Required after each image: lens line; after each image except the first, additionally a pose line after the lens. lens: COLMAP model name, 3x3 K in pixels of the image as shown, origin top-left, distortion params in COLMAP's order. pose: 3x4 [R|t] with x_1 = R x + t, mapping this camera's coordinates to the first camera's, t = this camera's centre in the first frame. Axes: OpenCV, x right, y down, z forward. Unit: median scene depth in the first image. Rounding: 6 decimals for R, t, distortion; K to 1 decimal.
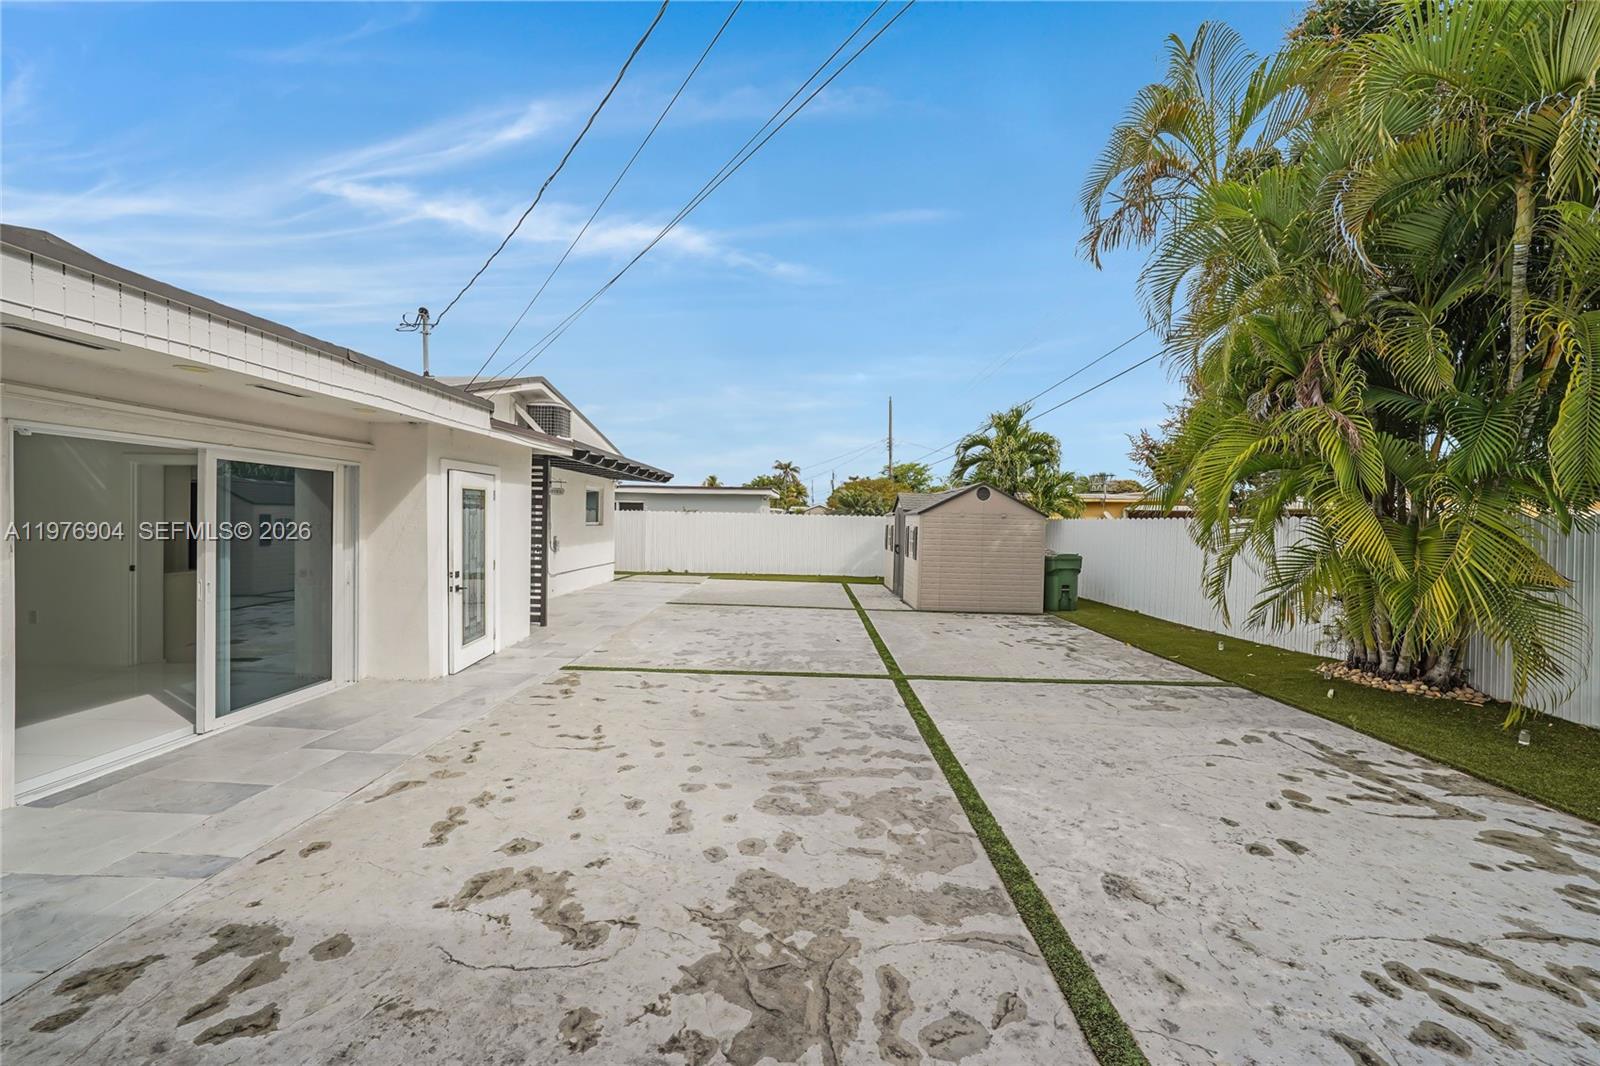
lens RADIAL K [[594.2, 0, 807.9], [0, 594.2, 518.7], [0, 0, 1]] dist [-0.019156, 0.004842]
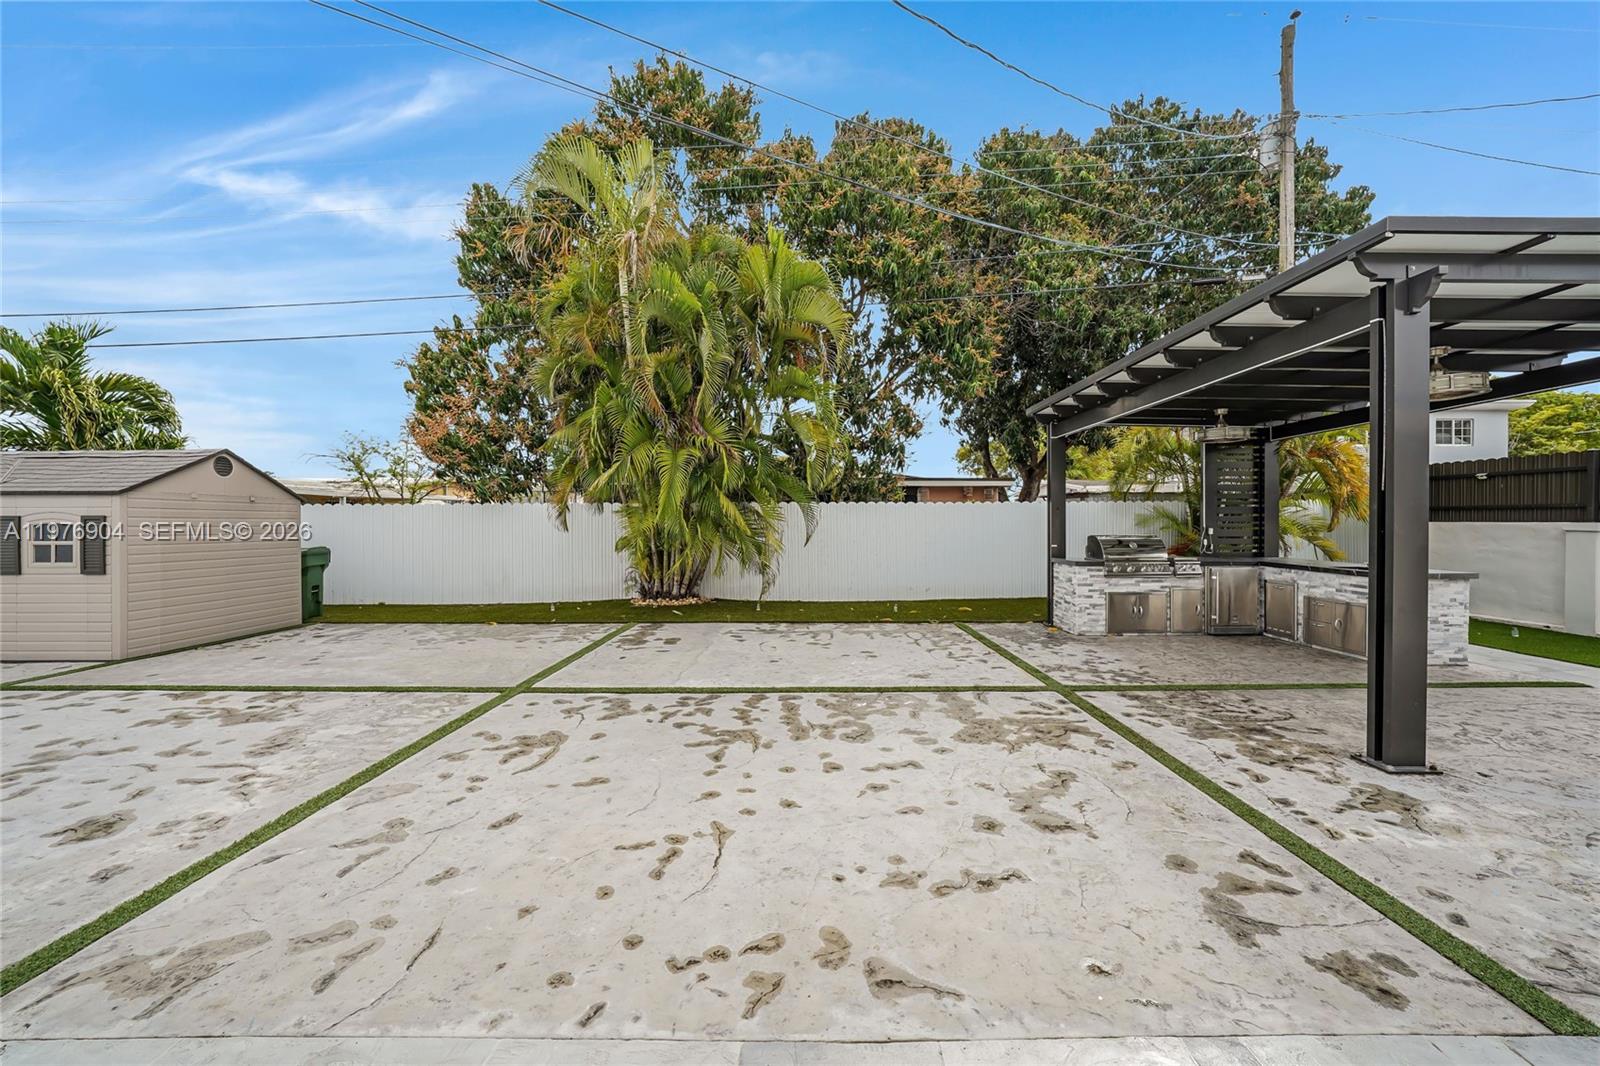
lens RADIAL K [[594.2, 0, 810.7], [0, 594.2, 529.5], [0, 0, 1]] dist [-0.019156, 0.004842]
pose [[0.004091, -0.035854, 0.999349, -1.068959], [-0.001284, 0.999356, 0.035859, 0.022456], [-0.999991, -0.001430, 0.004042, 0.947418]]
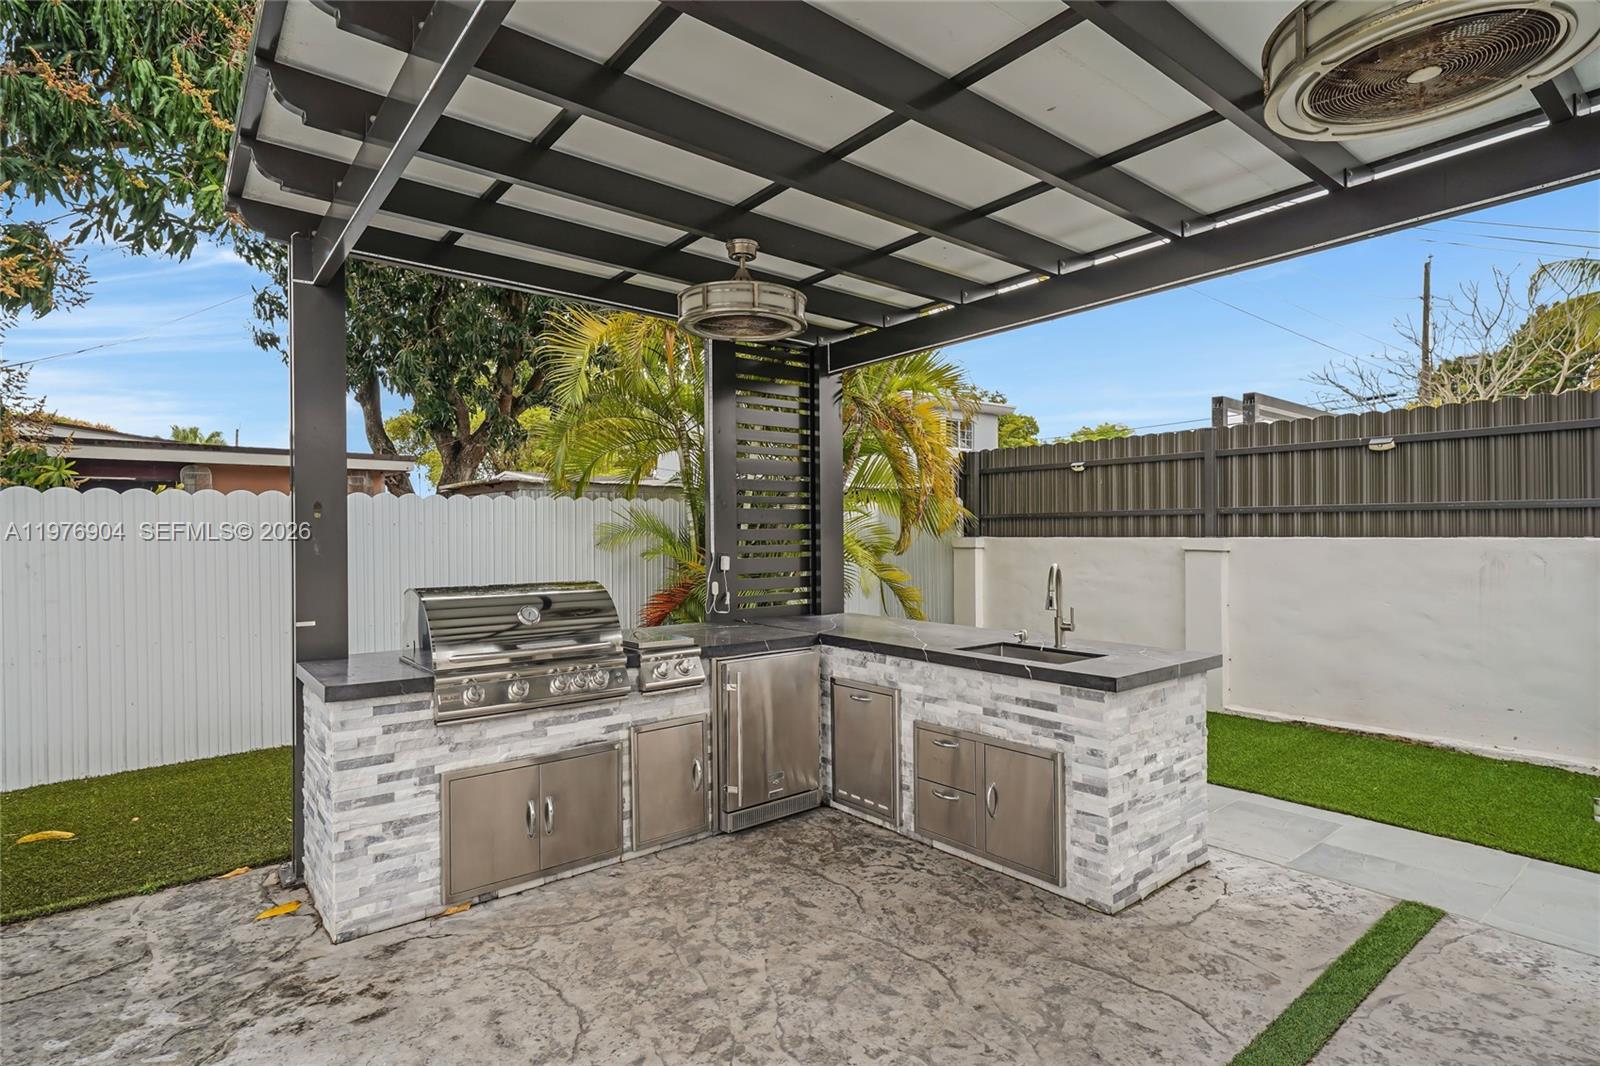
lens RADIAL K [[806.1, 0, 802.2], [0, 806.1, 530.3], [0, 0, 1]] dist [0.007025, 0.002102]
pose [[-0.626683, -0.016047, 0.779109, 0.010306], [-0.009711, 0.999871, 0.012782, 0.033883], [-0.779214, 0.000444, -0.626758, 0.205200]]
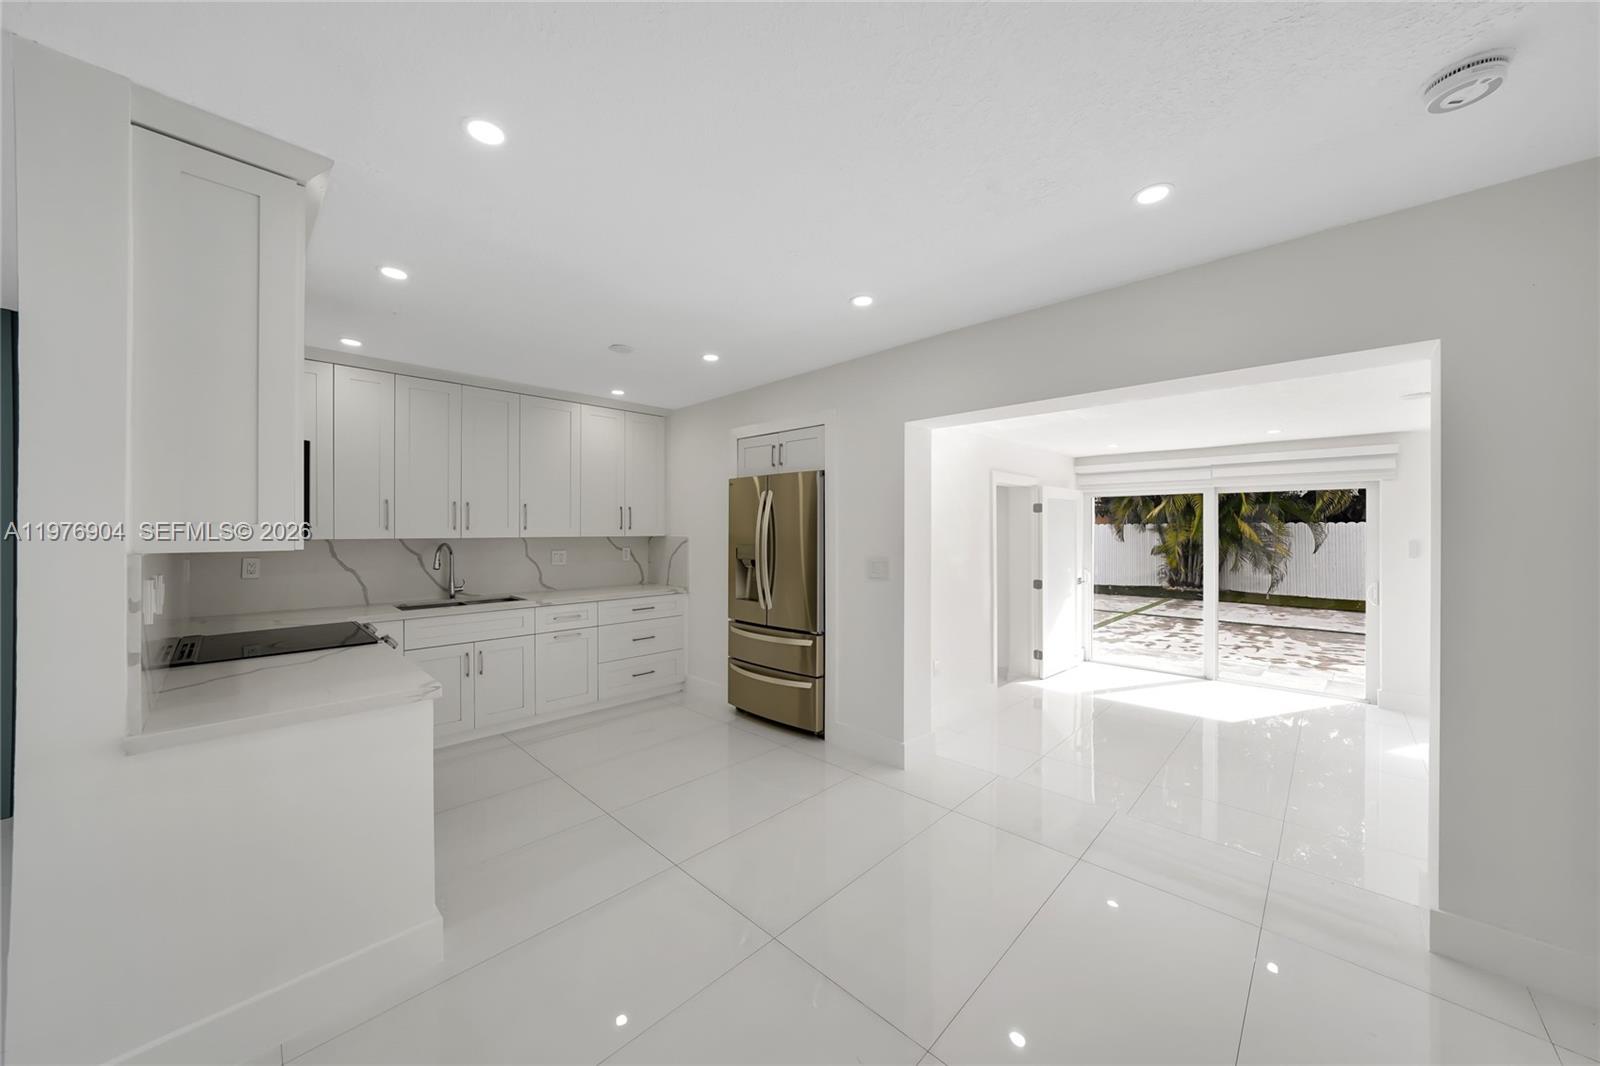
lens RADIAL K [[550.9, 0, 797.4], [0, 550.9, 530.3], [0, 0, 1]] dist [-0.010238, 0.000412]
pose [[0.697586, -0.017720, 0.716282, -2.950545], [0.012403, 0.999843, 0.012655, -0.039047], [-0.716394, 0.000056, 0.697696, 0.913364]]
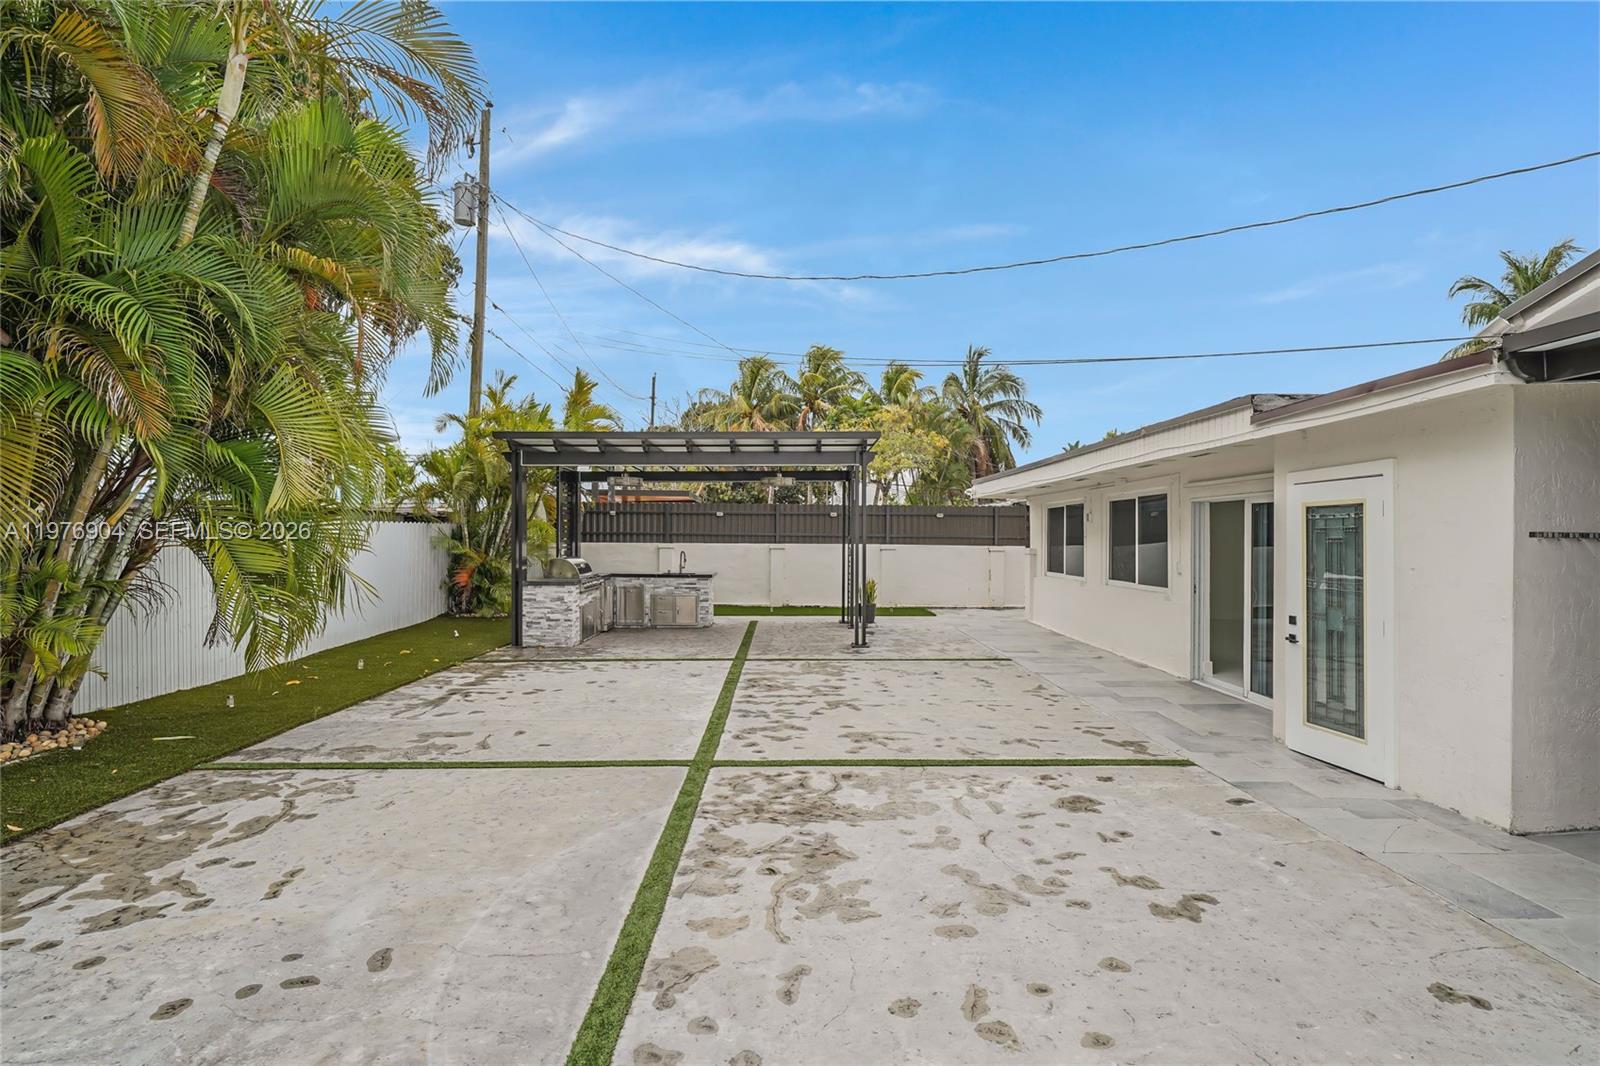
lens RADIAL K [[806.1, 0, 794.9], [0, 806.1, 530.2], [0, 0, 1]] dist [0.007025, 0.002102]
pose [[-0.999491, -0.031226, -0.006512, 0.093679], [-0.031159, 0.999463, -0.010154, 0.012959], [0.006826, -0.009946, -0.999927, 3.093811]]
